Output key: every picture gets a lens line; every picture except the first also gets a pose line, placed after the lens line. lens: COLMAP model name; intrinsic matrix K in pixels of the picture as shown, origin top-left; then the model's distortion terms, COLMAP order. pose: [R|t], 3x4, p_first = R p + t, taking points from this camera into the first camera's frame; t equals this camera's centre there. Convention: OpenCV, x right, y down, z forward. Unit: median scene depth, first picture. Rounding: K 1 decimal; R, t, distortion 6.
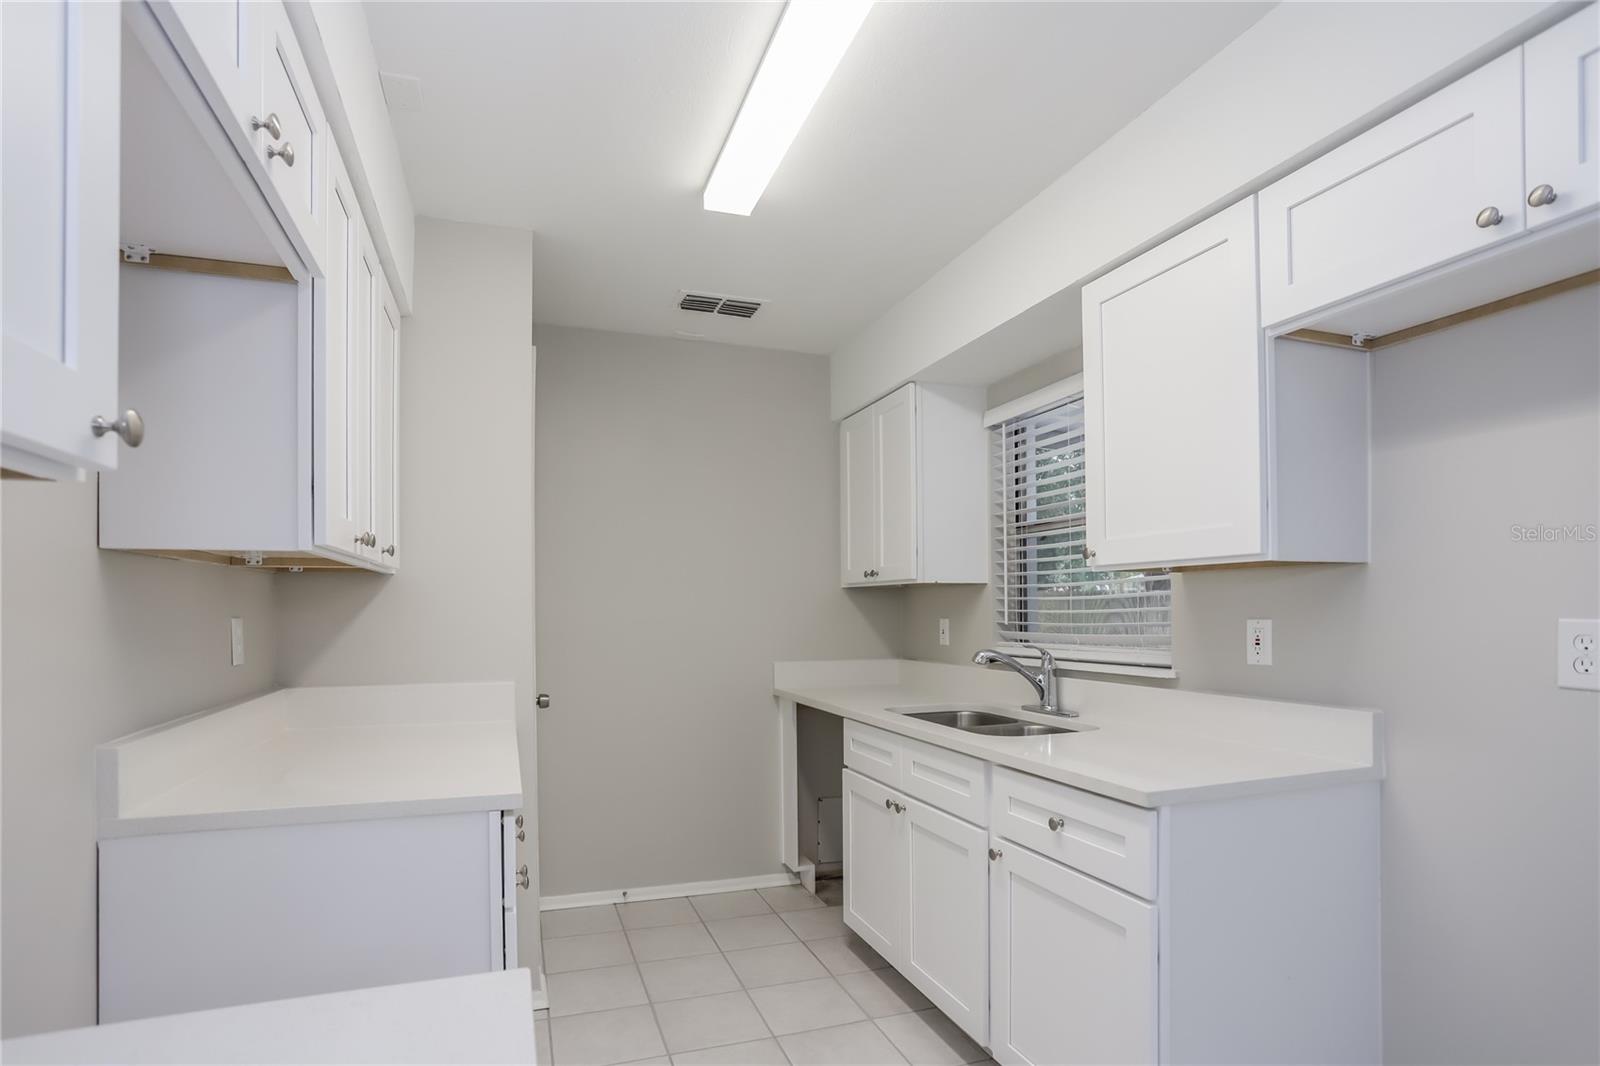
lens RADIAL K [[806.9, 0, 791.8], [0, 806.9, 604.0], [0, 0, 1]] dist [-0.000392, 0.001066]
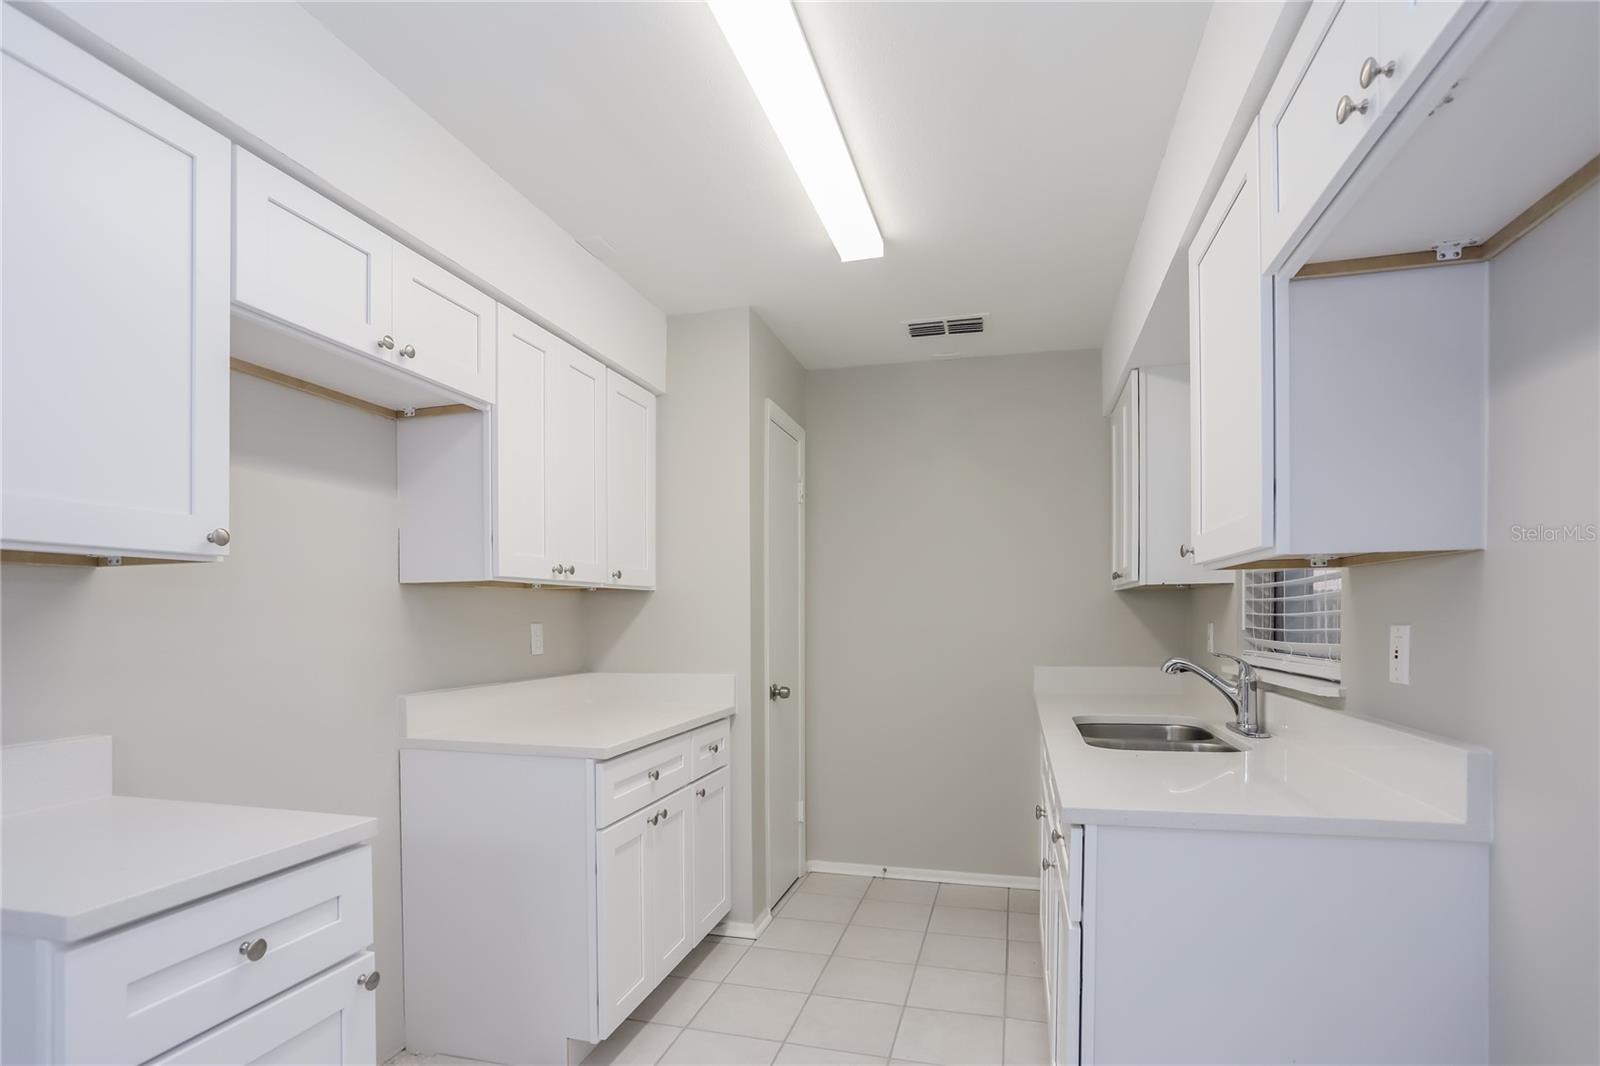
lens RADIAL K [[801.1, 0, 796.8], [0, 801.1, 620.5], [0, 0, 1]] dist [-0.080248, 0.067422]
pose [[0.828972, -0.000986, -0.559289, 0.456961], [0.009072, 0.999891, 0.011683, -0.000173], [0.559216, -0.014758, 0.828891, 0.038299]]
